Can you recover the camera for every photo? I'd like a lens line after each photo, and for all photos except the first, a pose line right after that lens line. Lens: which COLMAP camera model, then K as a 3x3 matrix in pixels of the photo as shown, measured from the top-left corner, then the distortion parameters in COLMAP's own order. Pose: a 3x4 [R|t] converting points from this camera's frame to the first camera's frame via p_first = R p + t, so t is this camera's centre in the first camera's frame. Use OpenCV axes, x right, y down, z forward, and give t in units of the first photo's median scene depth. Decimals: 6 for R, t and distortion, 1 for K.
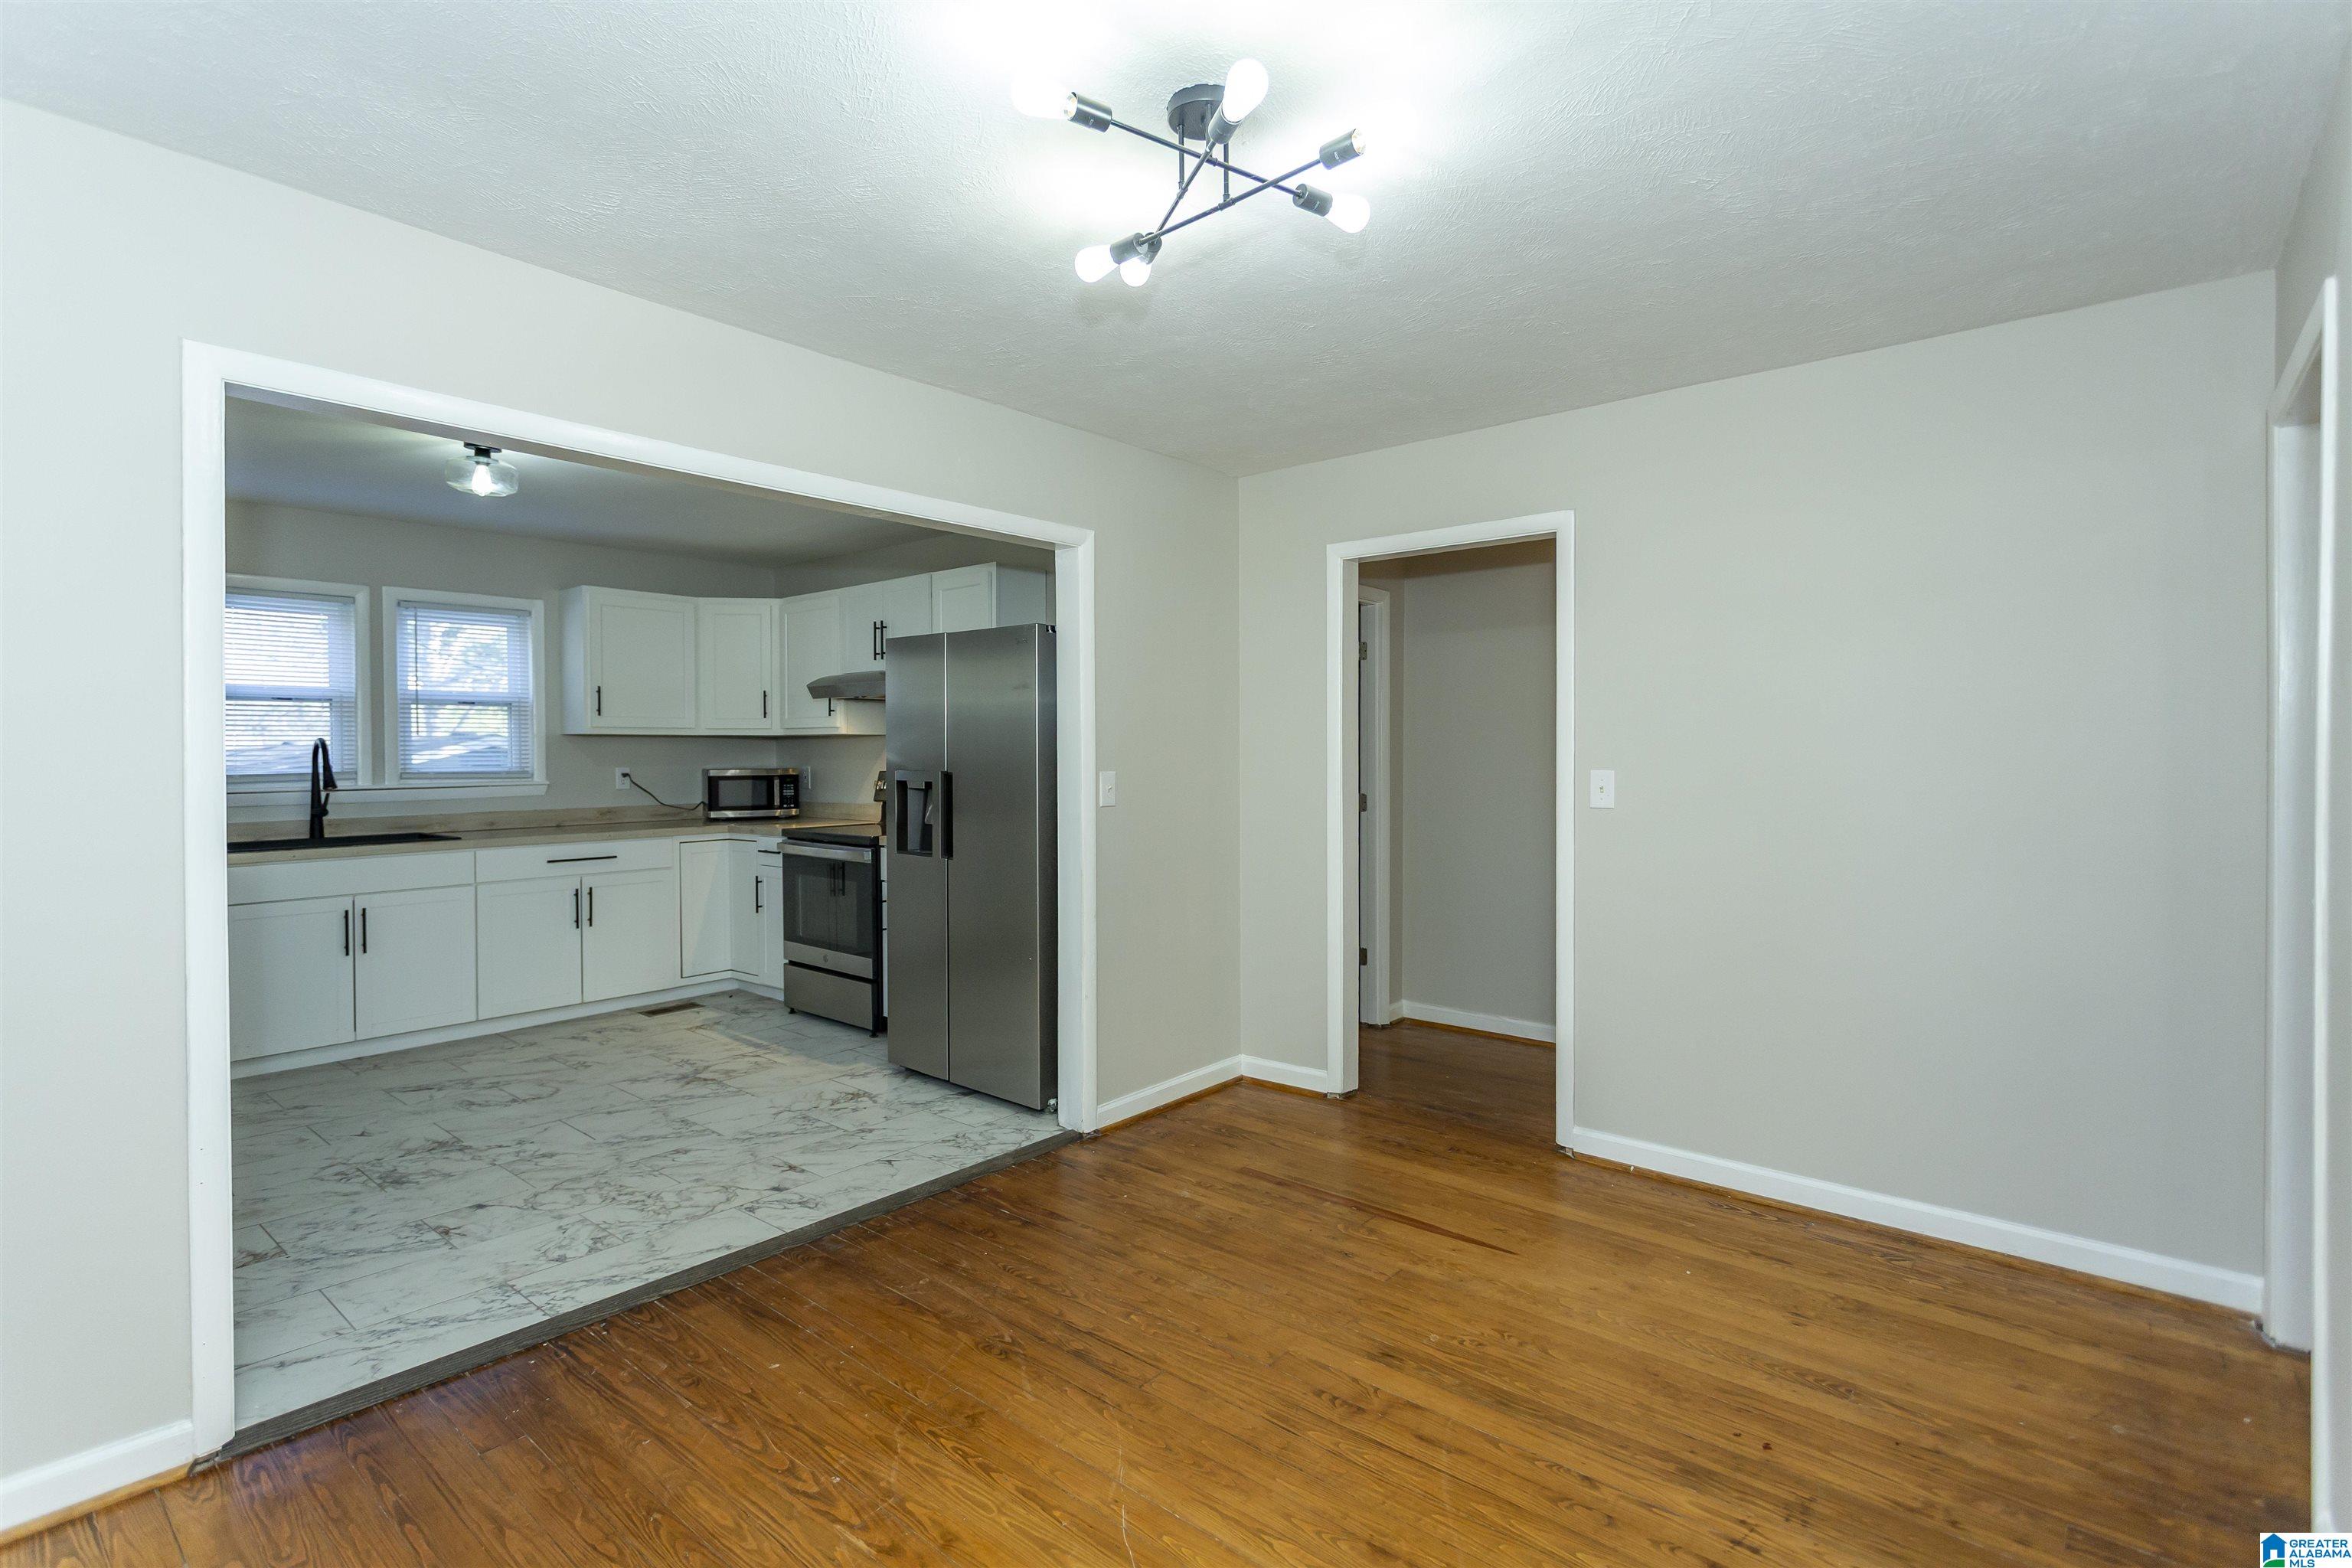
lens RADIAL K [[1128.8, 0, 1191.3], [0, 1128.8, 767.3], [0, 0, 1]] dist [0.004399, 0.000647]
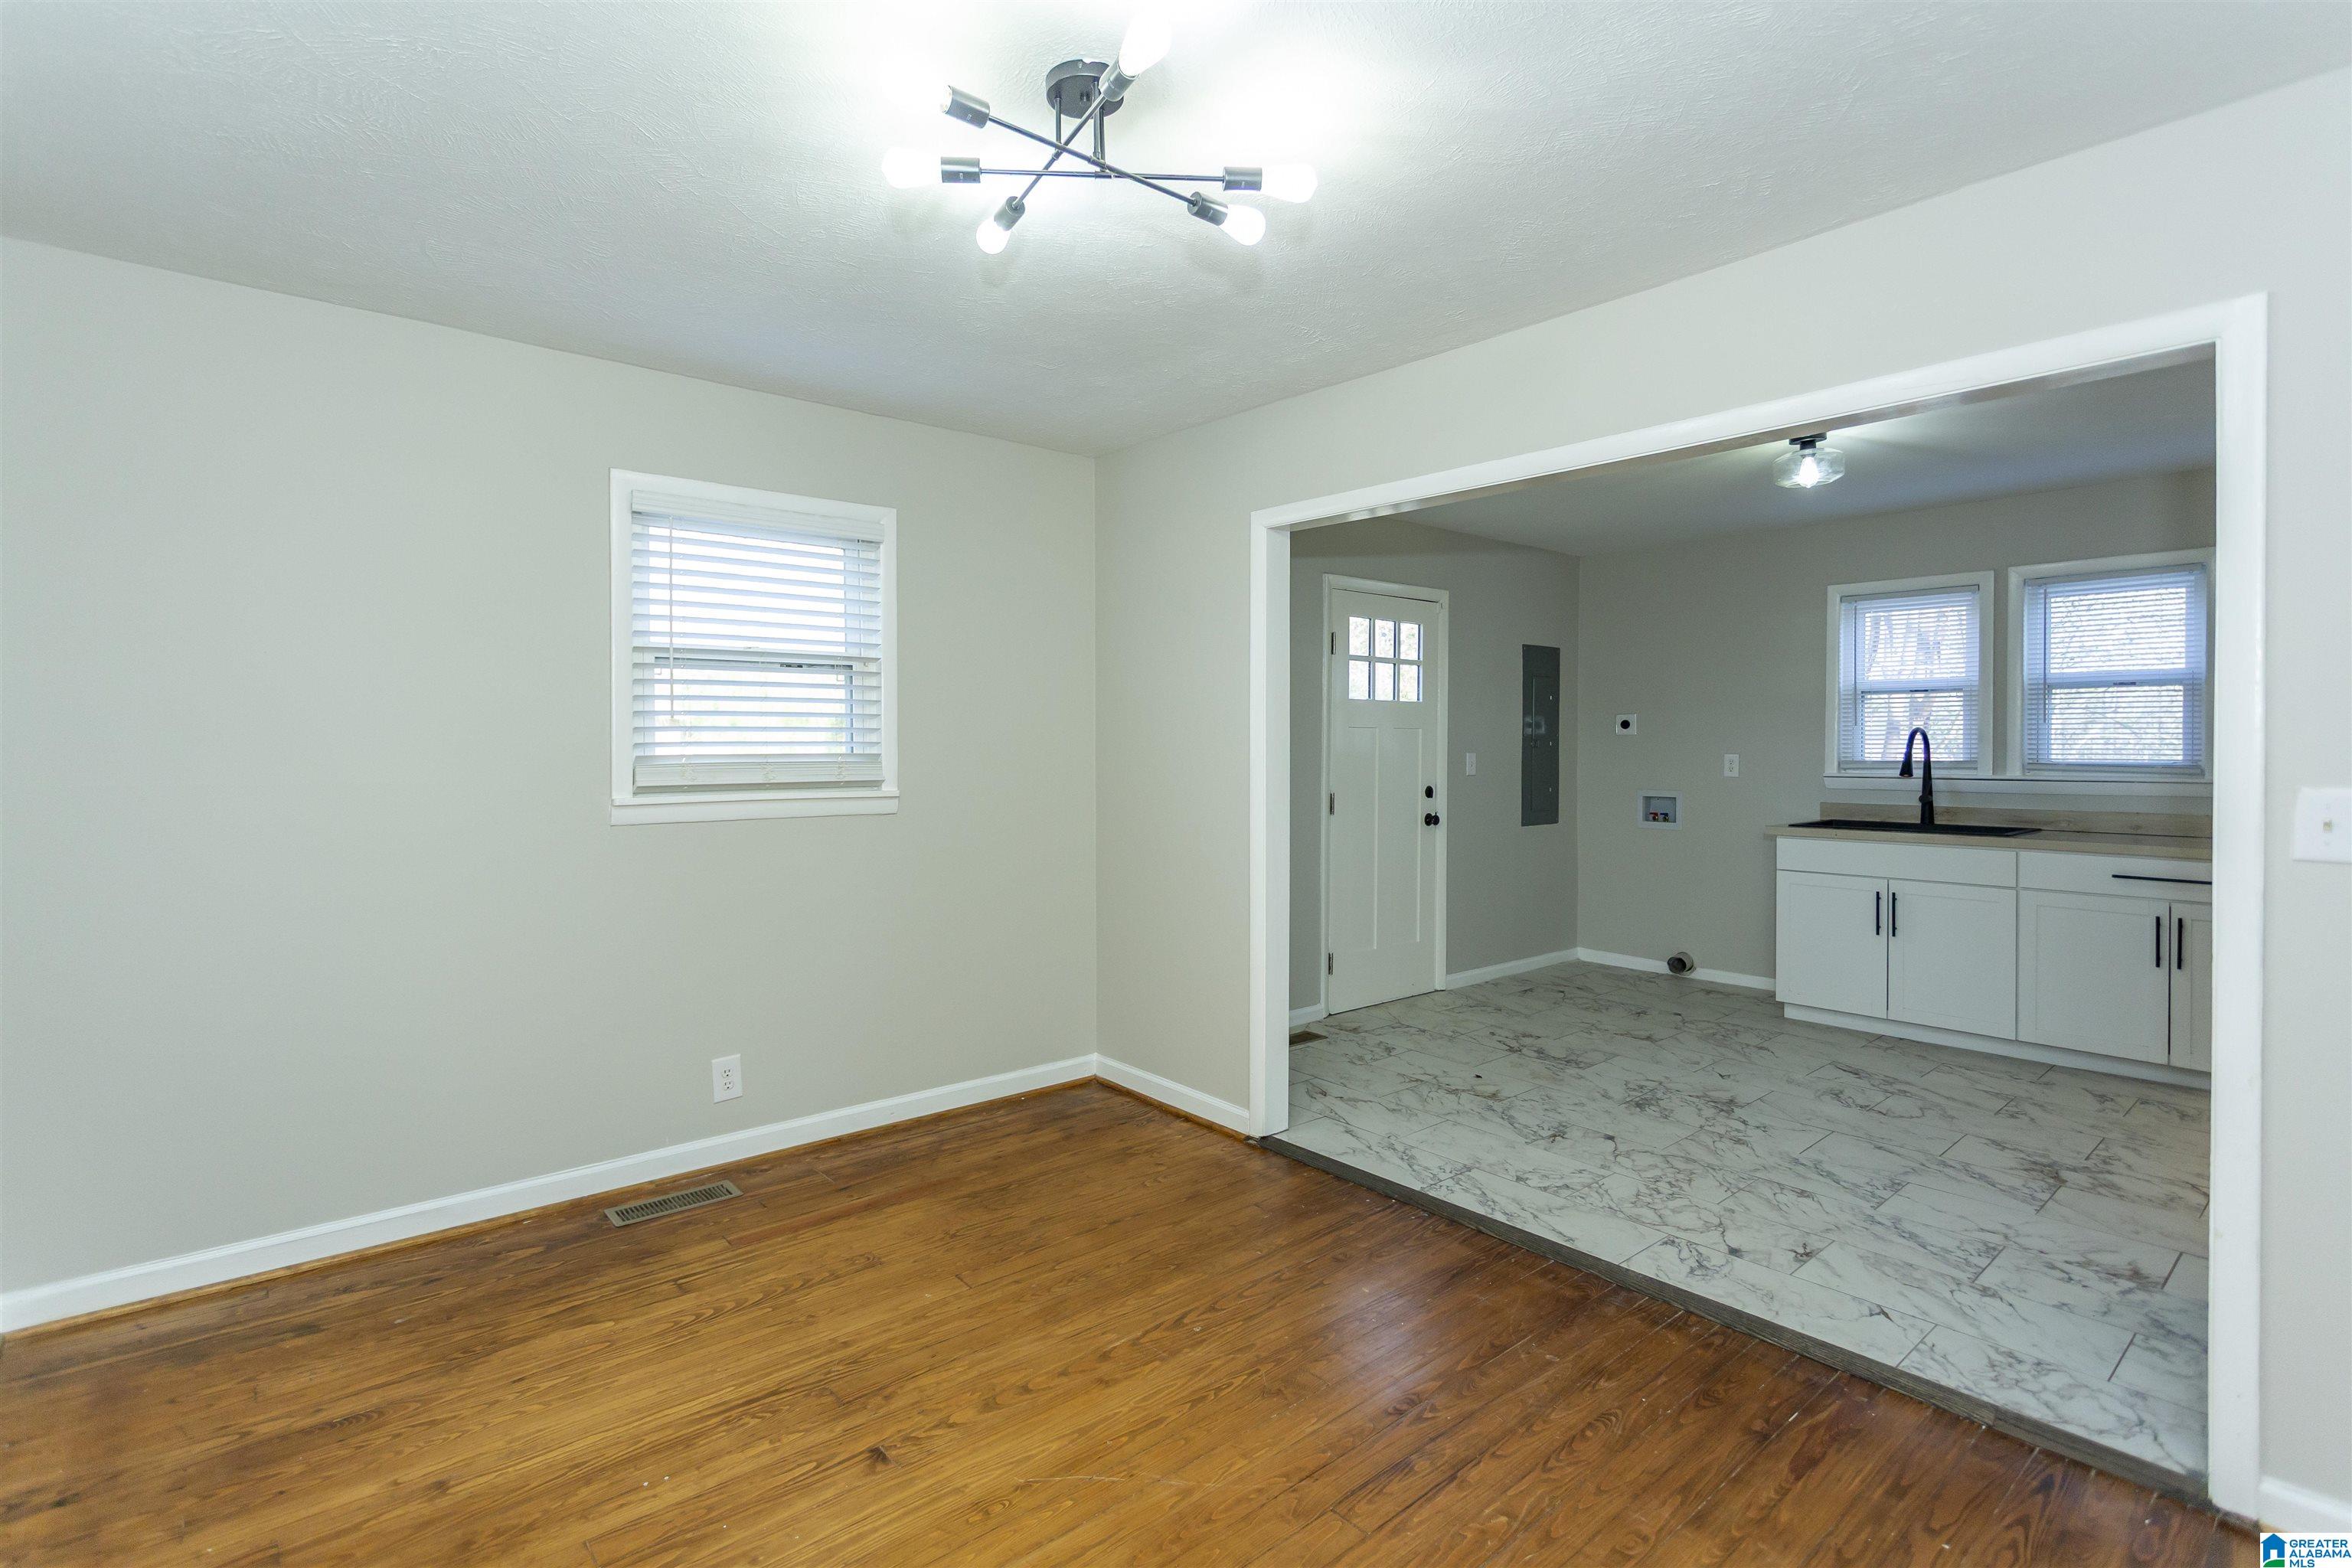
lens RADIAL K [[1120.3, 0, 1138.7], [0, 1120.3, 746.8], [0, 0, 1]] dist [0.005502, -0.000272]
pose [[-0.180503, 0.007531, -0.983546, 0.546389], [-0.014688, 0.999839, 0.010352, -0.011963], [0.983465, 0.016315, -0.180364, 0.696316]]
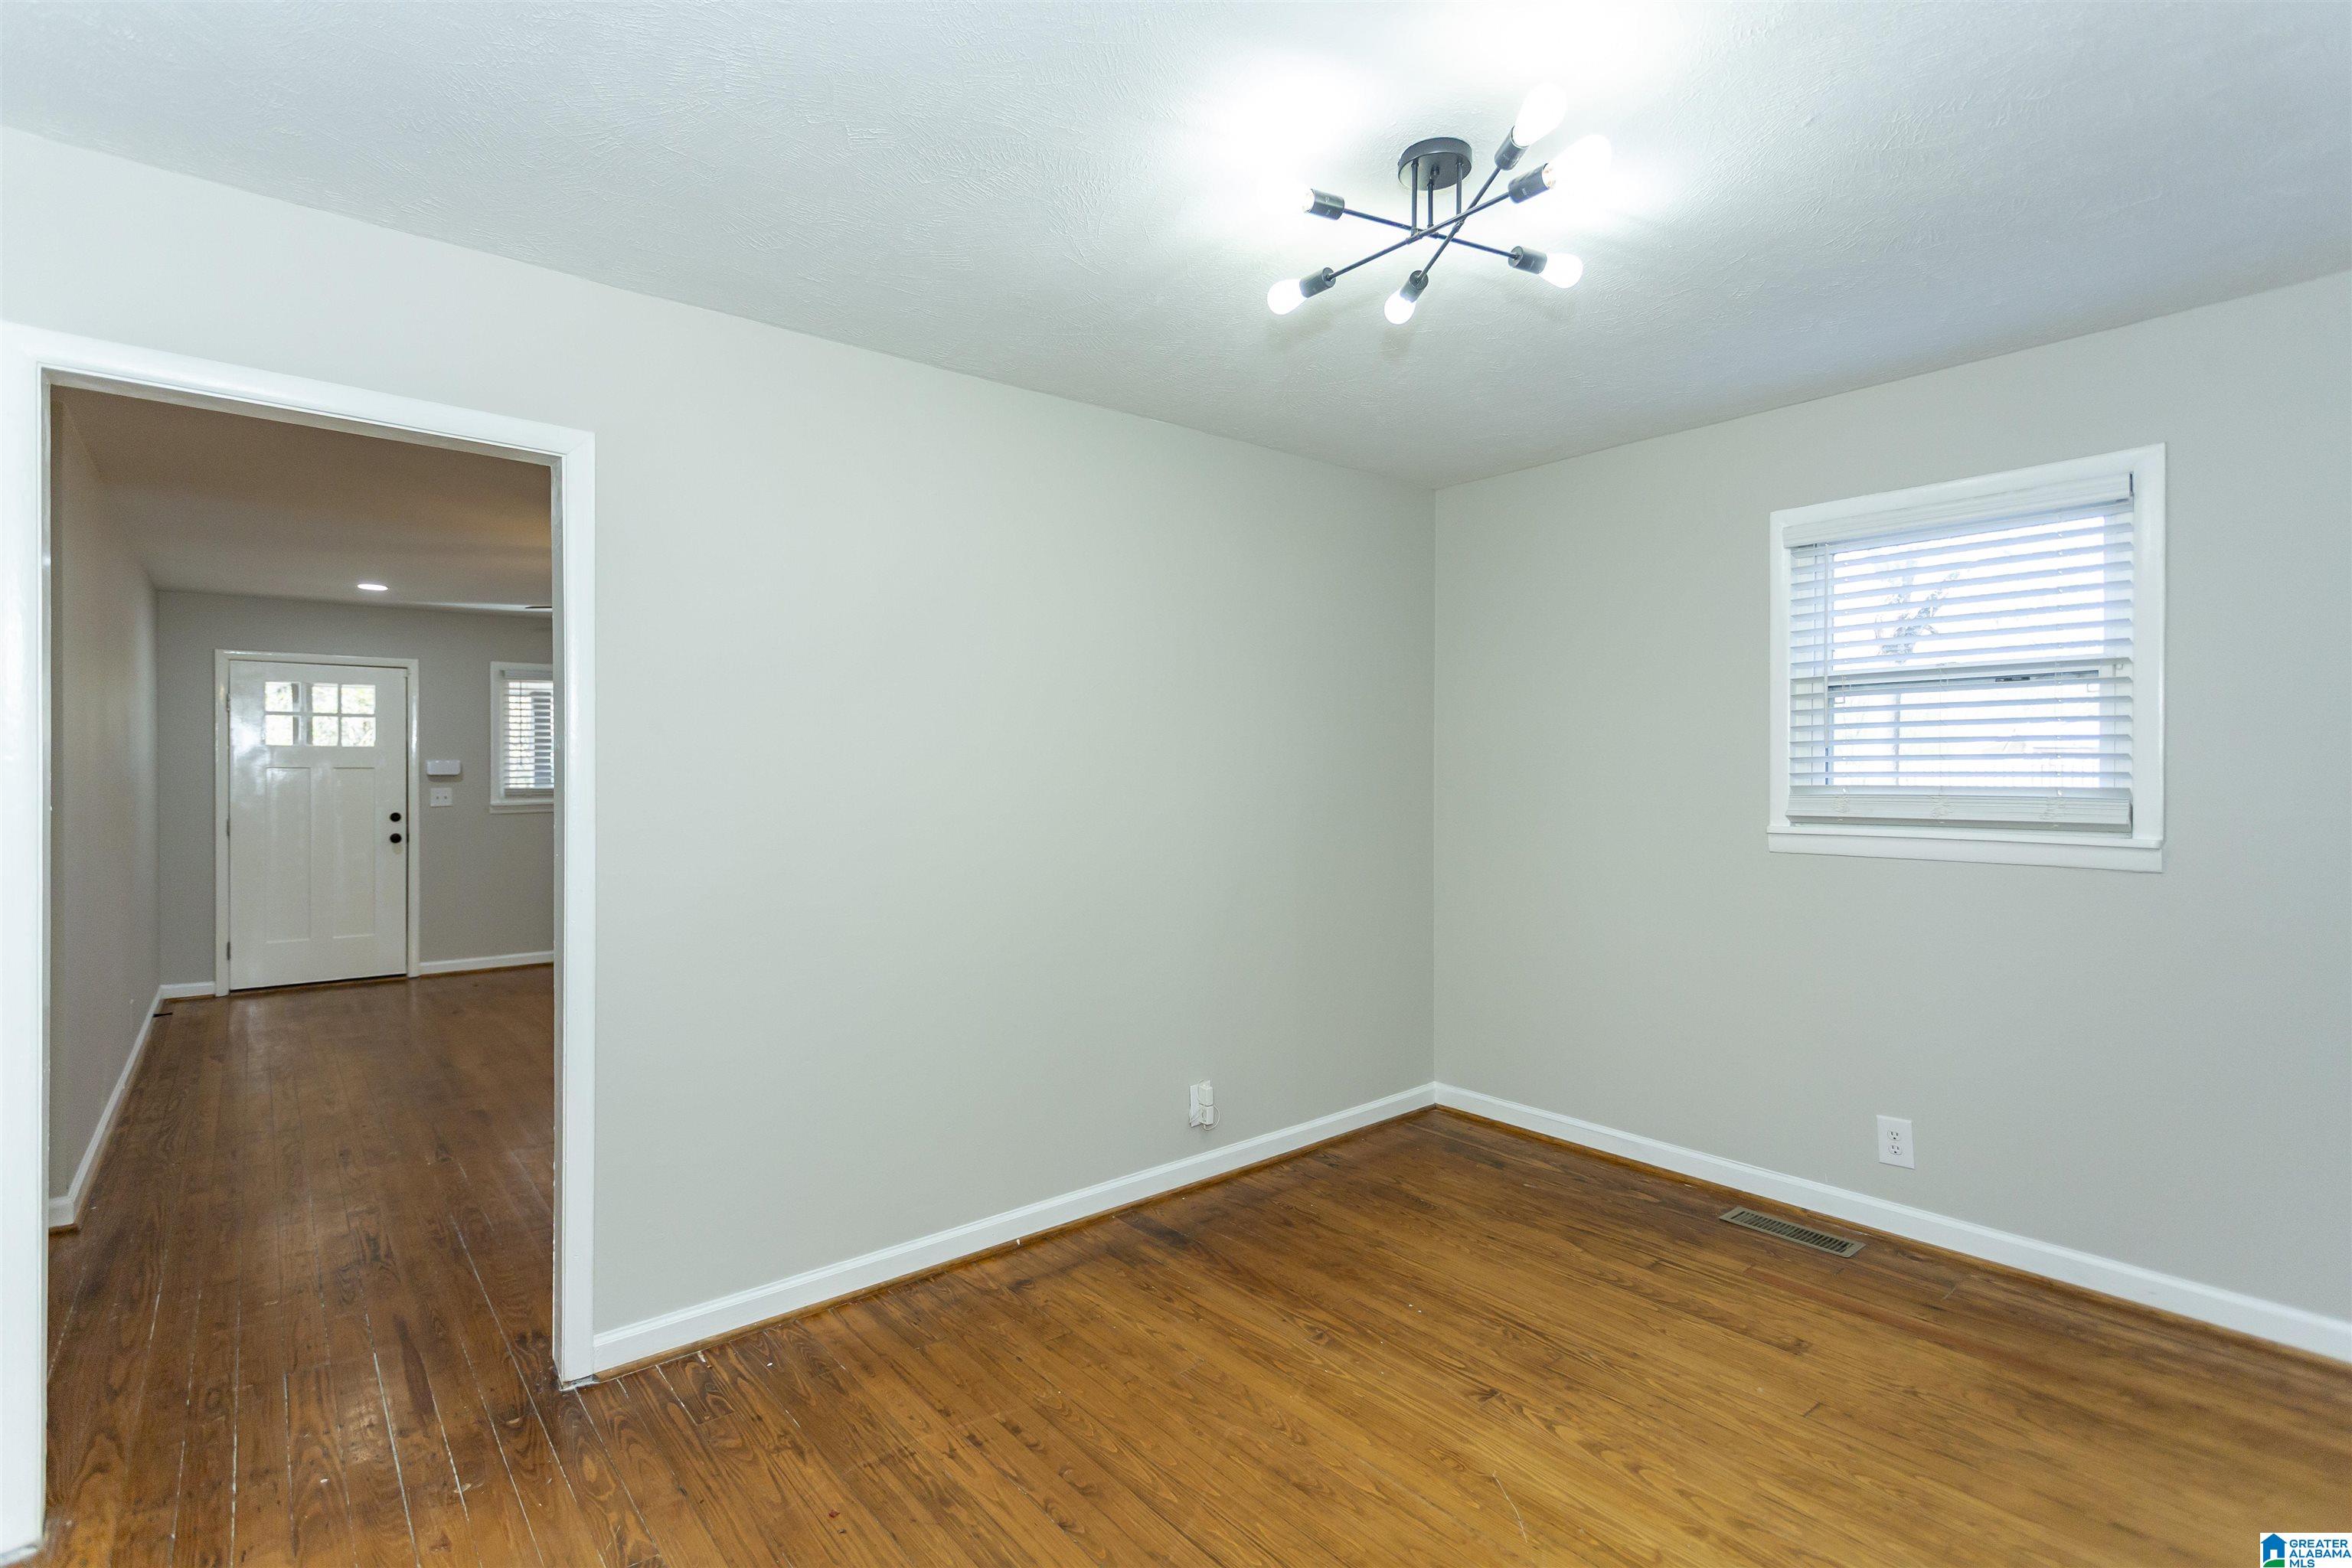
lens RADIAL K [[1131.1, 0, 1136.9], [0, 1131.1, 771.6], [0, 0, 1]] dist [0.003256, 0.000430]
pose [[-0.978462, 0.003682, 0.206394, 0.035306], [0.006793, 0.999874, 0.014368, -0.018590], [-0.206315, 0.015461, -0.978363, 1.189590]]
